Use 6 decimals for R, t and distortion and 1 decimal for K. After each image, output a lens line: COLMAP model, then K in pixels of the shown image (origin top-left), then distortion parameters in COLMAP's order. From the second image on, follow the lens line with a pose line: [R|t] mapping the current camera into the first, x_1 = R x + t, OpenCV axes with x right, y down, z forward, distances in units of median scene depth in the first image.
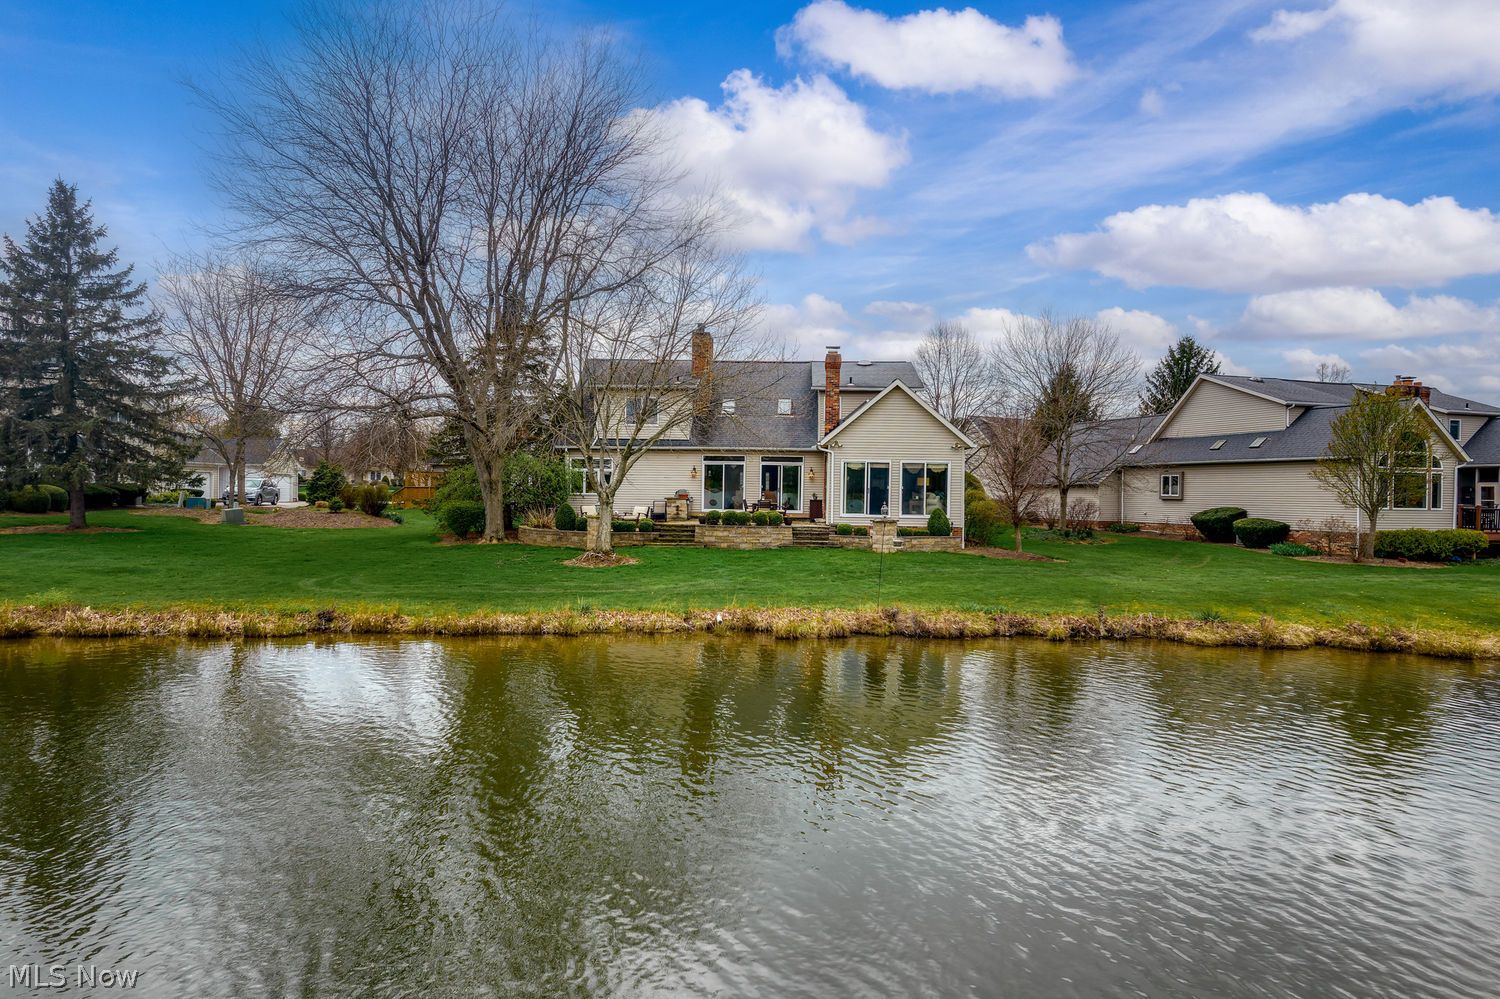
lens RADIAL K [[959.0, 0, 750.0], [0, 959.0, 499.5], [0, 0, 1]] dist [0.010748, 0.002089]
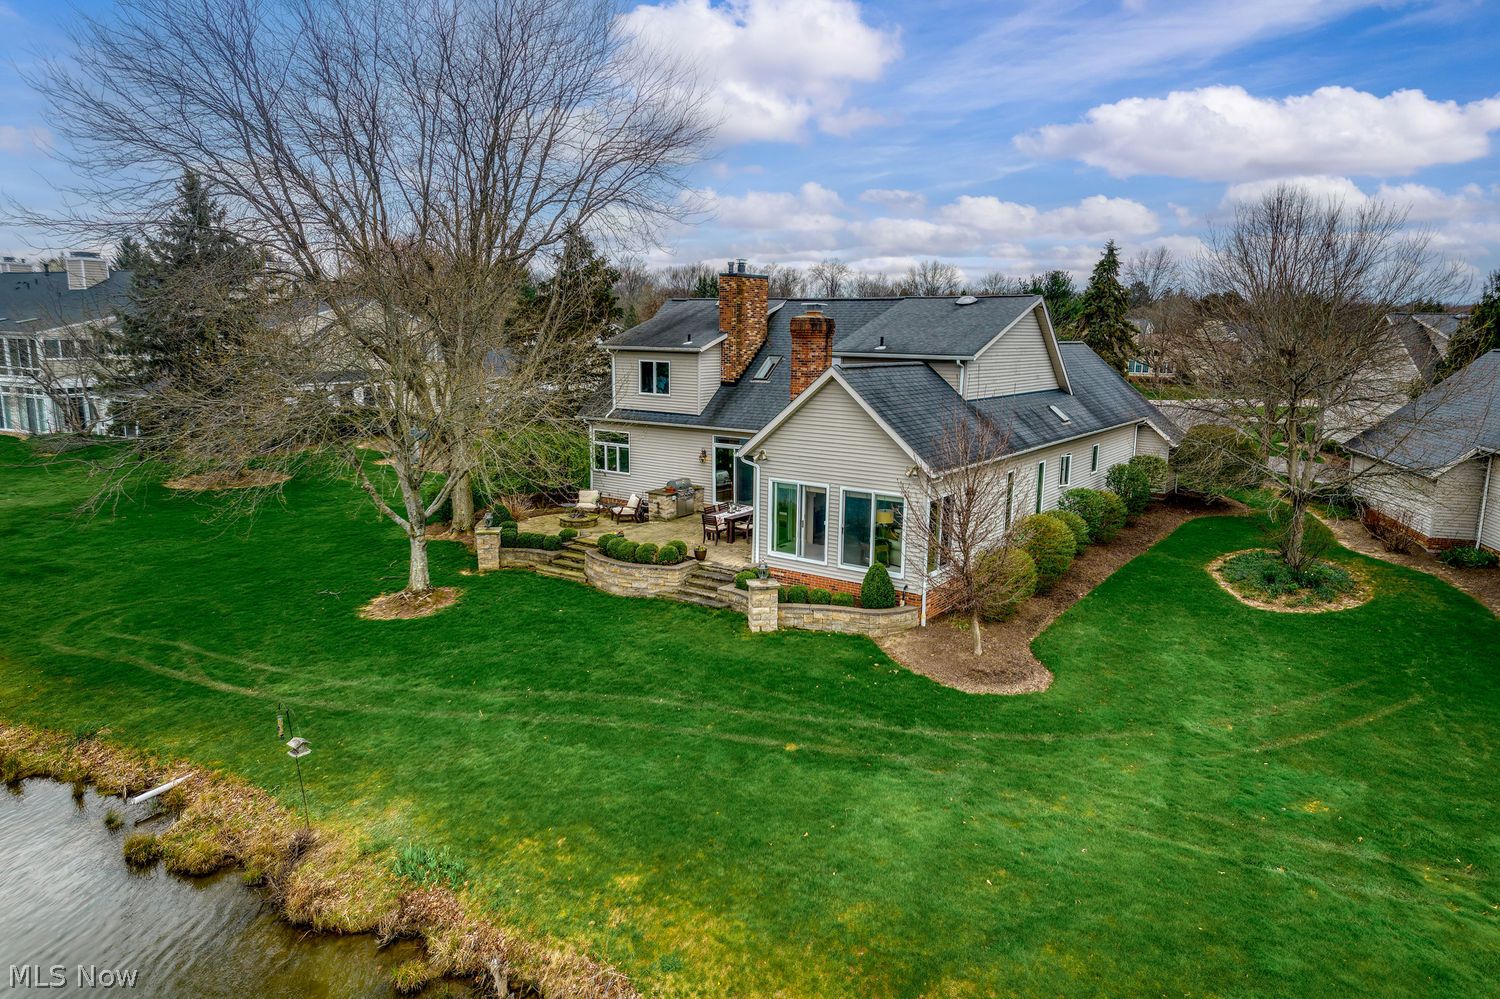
lens RADIAL K [[959.0, 0, 750.0], [0, 959.0, 499.5], [0, 0, 1]] dist [0.010748, 0.002089]
pose [[0.842954, 0.088888, -0.530592, 0.442116], [-0.002099, 0.986792, 0.161980, -0.134366], [0.537982, -0.135428, 0.832006, 0.380981]]
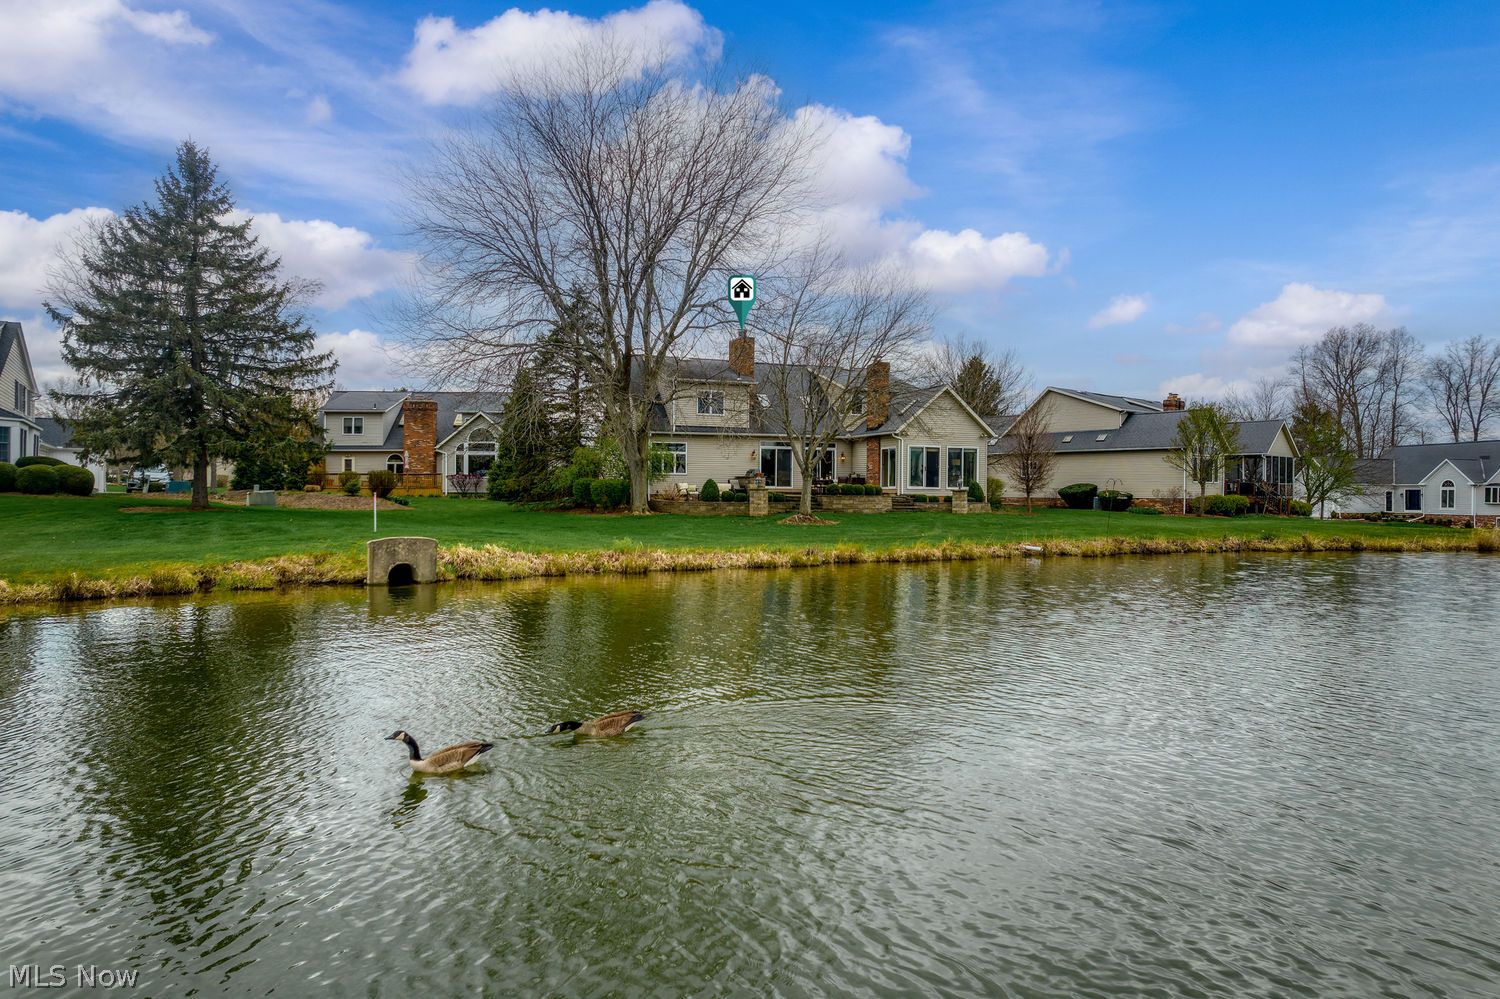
lens RADIAL K [[959.0, 0, 750.0], [0, 959.0, 499.5], [0, 0, 1]] dist [0.010748, 0.002089]
pose [[0.915634, -0.011129, 0.401859, -0.592185], [0.009759, 0.999937, 0.005456, 0.021997], [-0.401894, -0.001074, 0.915685, -0.092283]]
